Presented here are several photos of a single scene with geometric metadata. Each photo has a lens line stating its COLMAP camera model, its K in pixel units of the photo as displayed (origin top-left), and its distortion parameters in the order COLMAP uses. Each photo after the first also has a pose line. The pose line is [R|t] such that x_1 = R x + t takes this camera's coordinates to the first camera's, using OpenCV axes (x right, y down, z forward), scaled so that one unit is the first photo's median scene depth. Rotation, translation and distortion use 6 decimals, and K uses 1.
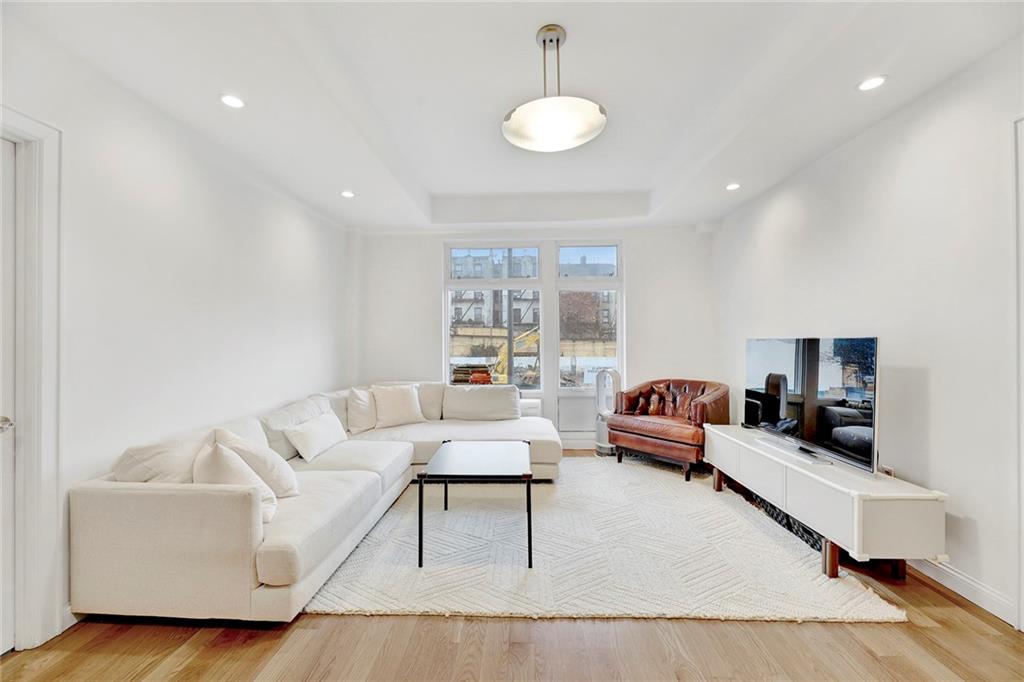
lens RADIAL K [[411.3, 0, 509.4], [0, 411.3, 340.6], [0, 0, 1]] dist [-0.000066, -0.003684]
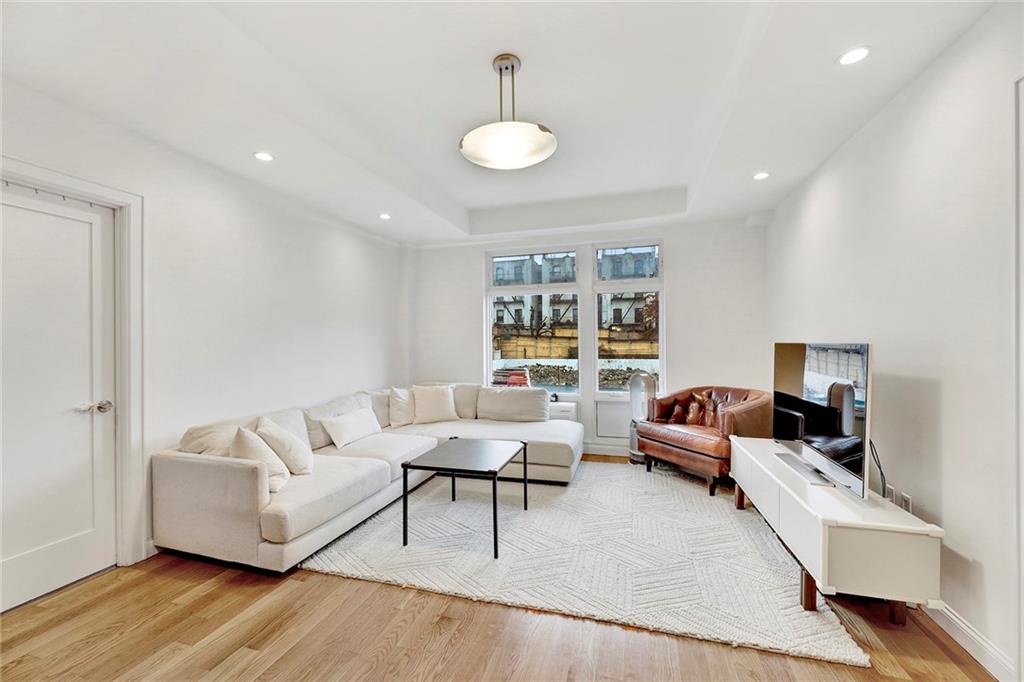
lens RADIAL K [[415.4, 0, 509.2], [0, 415.4, 342.0], [0, 0, 1]] dist [-0.006128, -0.000380]
pose [[0.969393, -0.000991, -0.245510, 0.218853], [0.000991, 1.000000, -0.000121, -0.008550], [0.245510, -0.000126, 0.969394, -0.027684]]
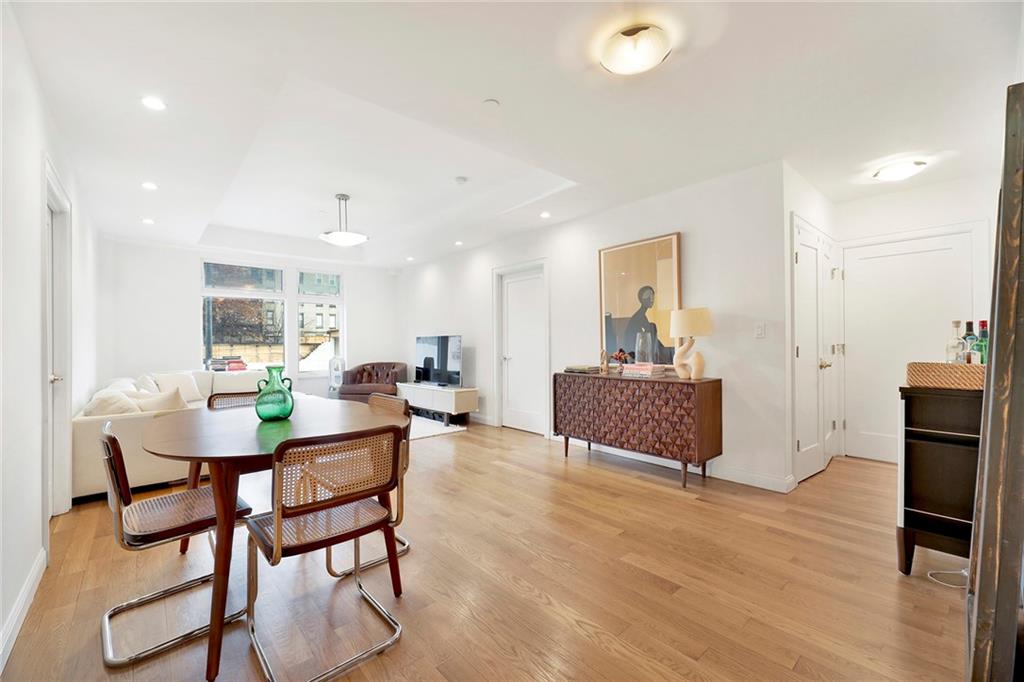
lens RADIAL K [[417.3, 0, 504.8], [0, 417.3, 341.0], [0, 0, 1]] dist [-0.001161, -0.000289]
pose [[0.726992, 0.004028, 0.686634, -0.470976], [0.002912, 0.999956, -0.008950, 0.030824], [-0.686639, 0.008506, 0.726949, -0.719012]]
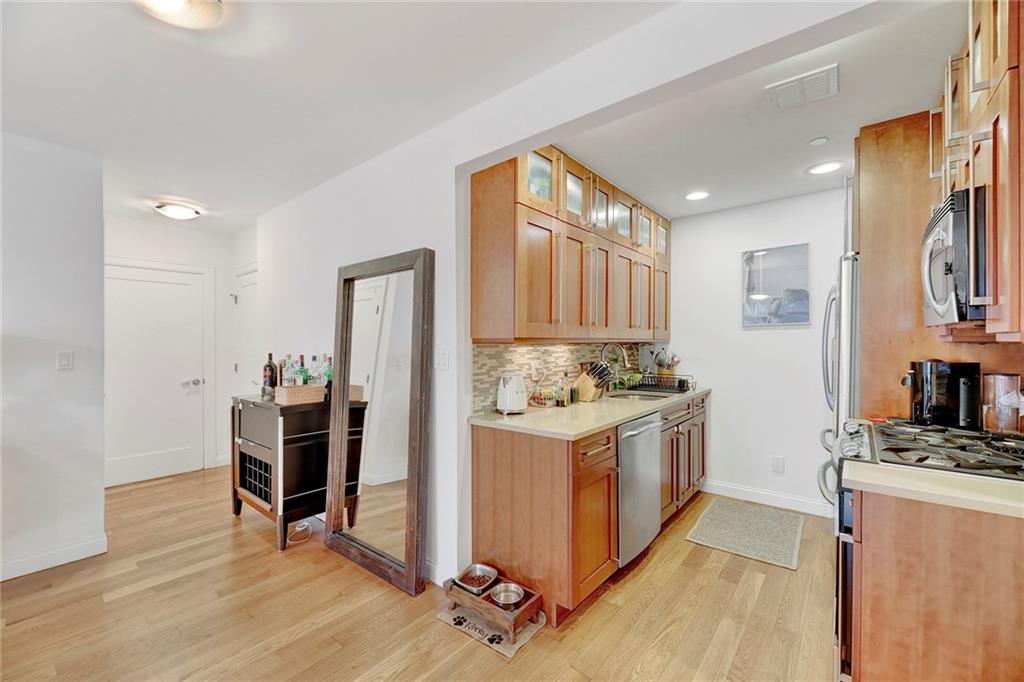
lens RADIAL K [[425.6, 0, 504.9], [0, 425.6, 343.3], [0, 0, 1]] dist [-0.006269, -0.000203]
pose [[-0.794083, 0.008958, 0.607743, -0.463525], [0.010737, 0.999942, -0.000710, -0.018497], [-0.607714, 0.005962, -0.794134, -0.322896]]
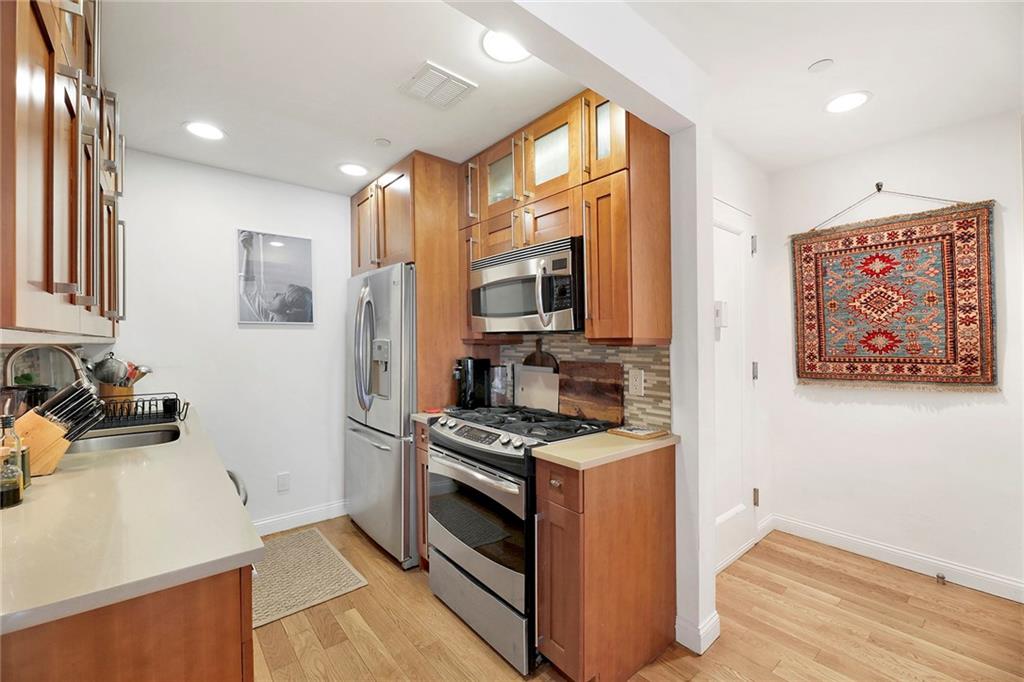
lens RADIAL K [[420.6, 0, 509.9], [0, 420.6, 357.7], [0, 0, 1]] dist [0.001514, -0.000093]
pose [[-0.736271, 0.028747, -0.676075, -0.156649], [0.001270, 0.999154, 0.041101, -0.020211], [0.676685, 0.029403, -0.735685, -0.525430]]
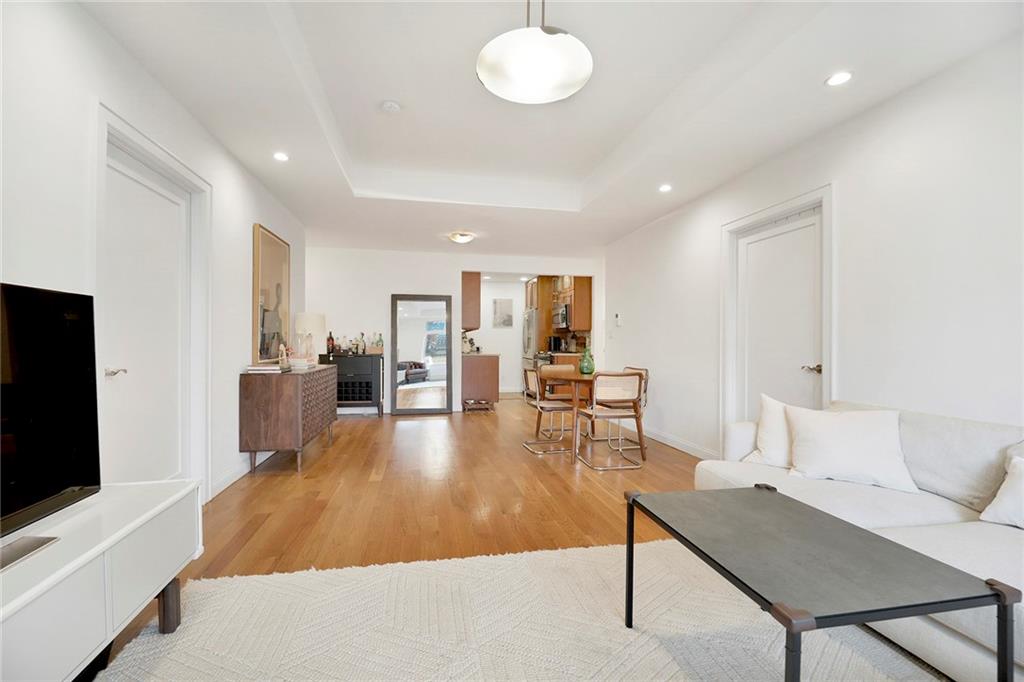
lens RADIAL K [[453.3, 0, 512.0], [0, 453.3, 341.0], [0, 0, 1]] dist [-0.001349, -0.000094]
pose [[-0.967005, -0.001060, -0.254755, 0.257108], [-0.000087, 0.999993, -0.003833, 0.042026], [0.254757, -0.003684, -0.966998, 1.206487]]
